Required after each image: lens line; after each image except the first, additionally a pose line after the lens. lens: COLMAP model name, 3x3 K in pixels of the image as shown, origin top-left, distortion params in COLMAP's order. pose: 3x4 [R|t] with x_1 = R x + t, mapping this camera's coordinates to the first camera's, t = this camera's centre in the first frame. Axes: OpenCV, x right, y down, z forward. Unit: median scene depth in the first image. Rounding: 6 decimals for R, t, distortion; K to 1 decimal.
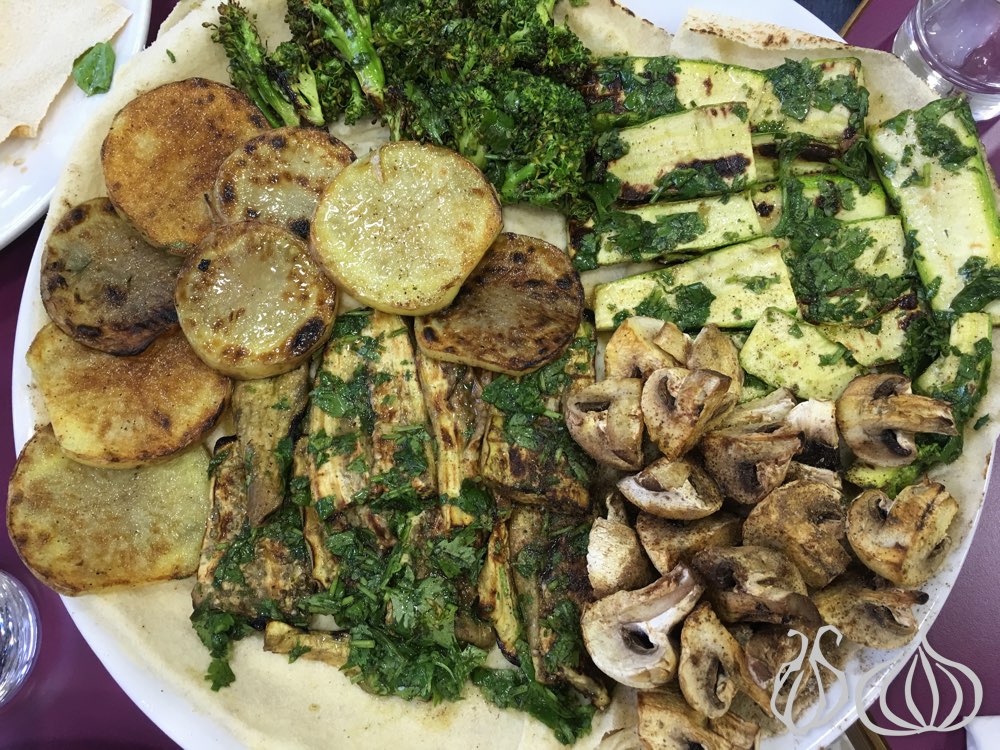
lens RADIAL K [[885.4, 0, 499.2], [0, 885.4, 367.0], [0, 0, 1]] dist [0.078107, -0.154429]
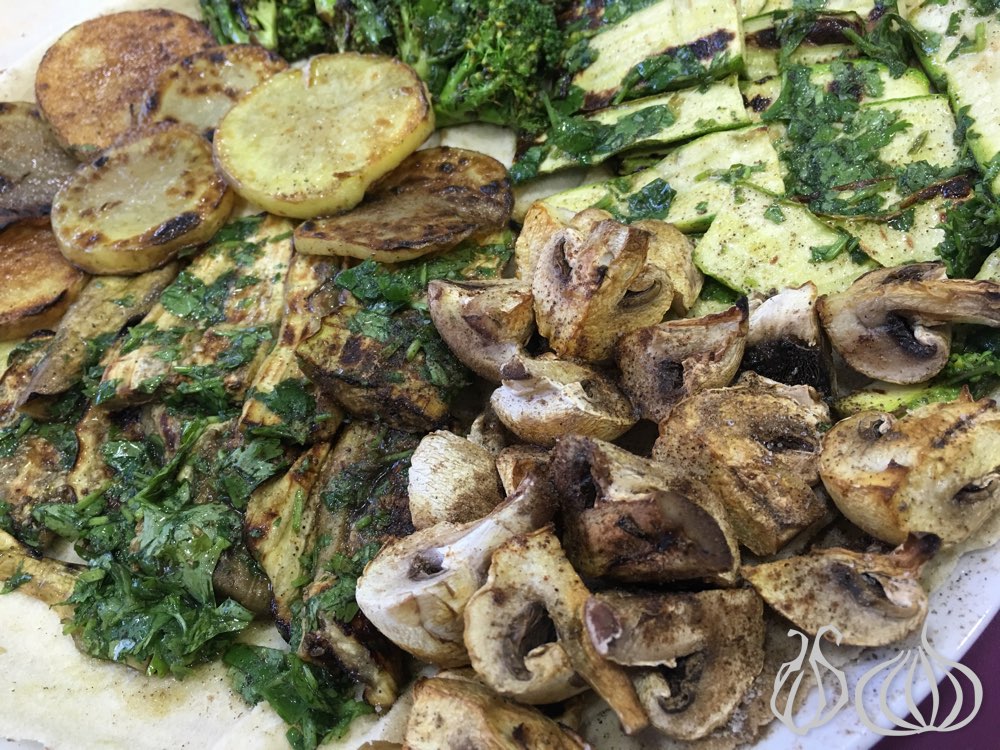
lens RADIAL K [[885.4, 0, 499.2], [0, 885.4, 367.0], [0, 0, 1]] dist [0.078107, -0.154429]
pose [[0.966309, 0.065004, -0.249043, 0.300453], [-0.145103, 0.936748, -0.318510, 0.316798], [0.212586, 0.343916, 0.914620, 0.355339]]
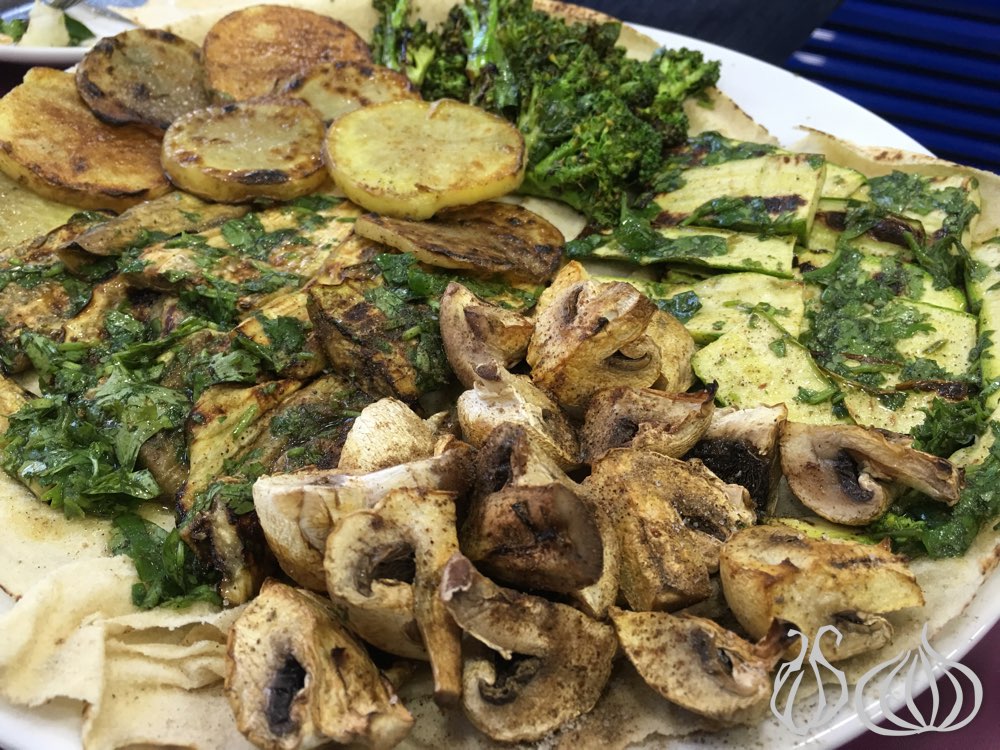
lens RADIAL K [[885.4, 0, 499.2], [0, 885.4, 367.0], [0, 0, 1]] dist [0.078107, -0.154429]
pose [[0.858375, 0.384975, -0.339096, 0.381904], [-0.507982, 0.730229, -0.456859, 0.409591], [0.071739, 0.564411, 0.822371, 0.390159]]
